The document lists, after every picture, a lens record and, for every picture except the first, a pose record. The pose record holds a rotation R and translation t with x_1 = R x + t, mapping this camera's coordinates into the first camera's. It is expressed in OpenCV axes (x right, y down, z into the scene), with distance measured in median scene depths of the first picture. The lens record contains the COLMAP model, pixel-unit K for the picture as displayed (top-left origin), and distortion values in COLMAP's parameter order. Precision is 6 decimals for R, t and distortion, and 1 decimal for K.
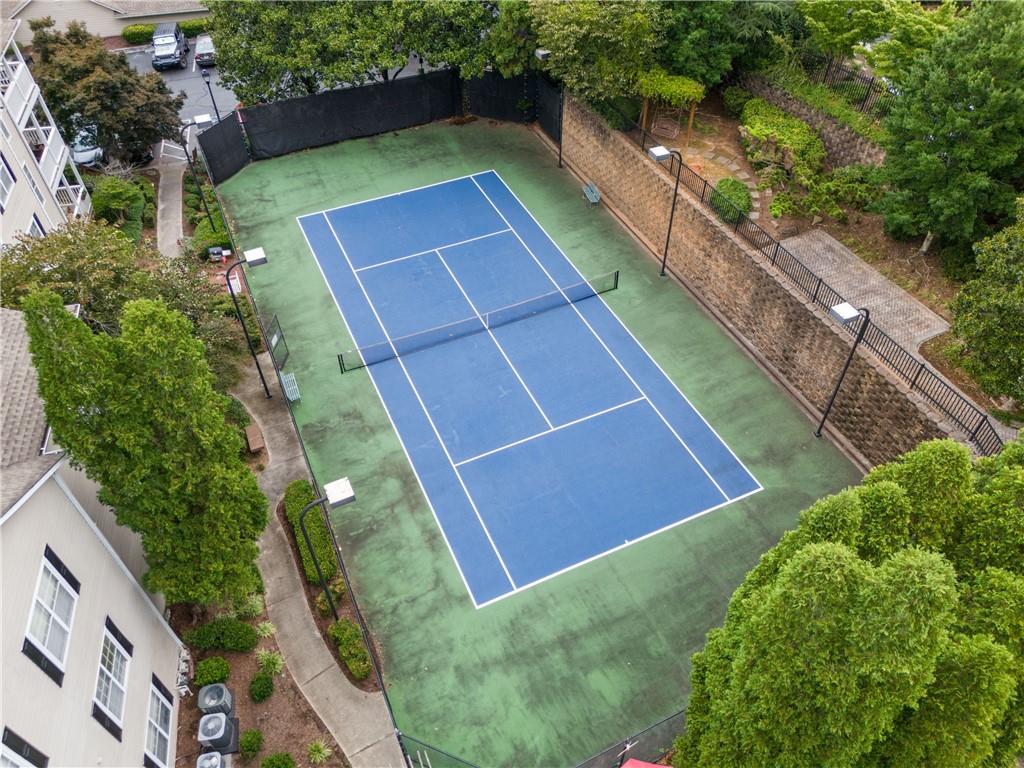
lens RADIAL K [[752.9, 0, 512.0], [0, 752.9, 384.0], [0, 0, 1]] dist [0.065088, -0.052920]
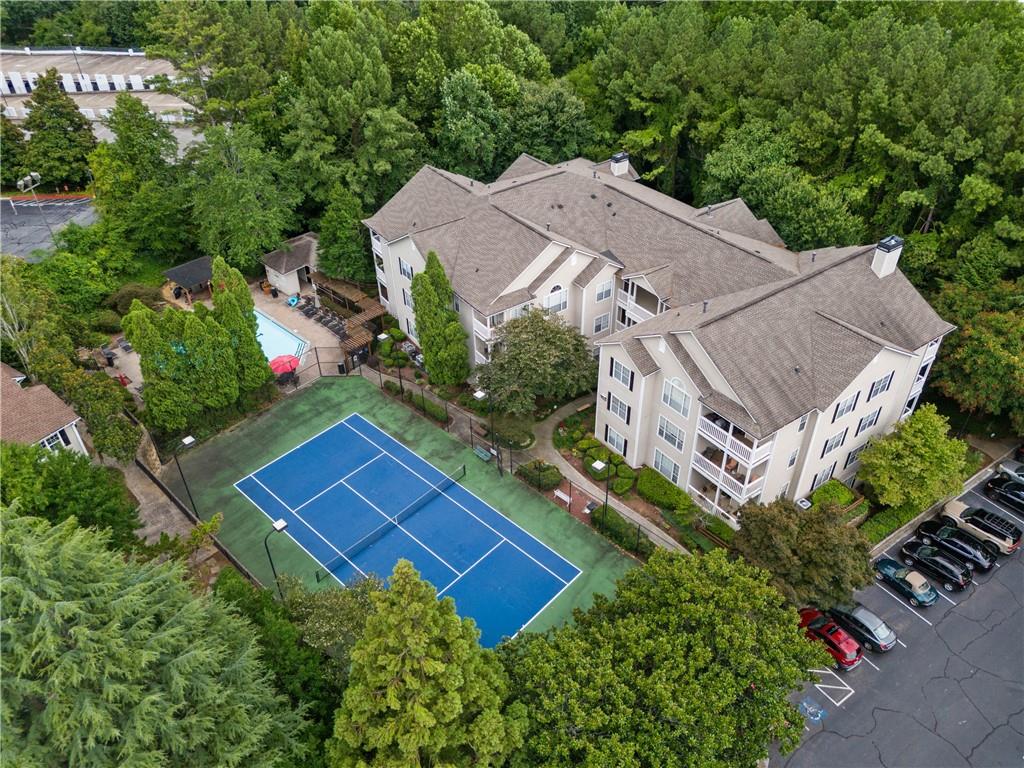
lens RADIAL K [[752.9, 0, 512.0], [0, 752.9, 384.0], [0, 0, 1]] dist [0.065088, -0.052920]
pose [[-0.926561, 0.238945, -0.290501, 0.298774], [-0.263738, 0.137960, 0.954677, -3.750769], [0.268193, 0.961183, -0.064810, 1.967163]]
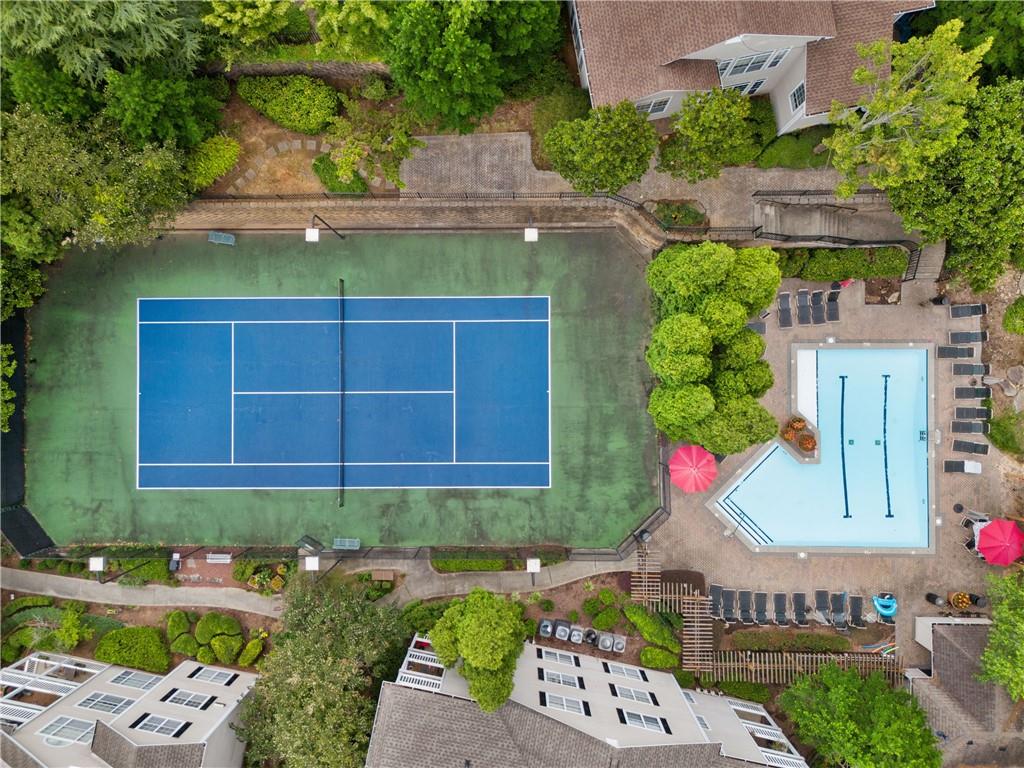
lens RADIAL K [[715.0, 0, 512.0], [0, 715.0, 384.0], [0, 0, 1]] dist [0.060597, -0.048247]
pose [[0.412774, -0.910788, 0.009101, 0.204272], [0.677601, 0.313739, 0.665150, -1.595982], [-0.608666, -0.268390, 0.746654, -0.260165]]
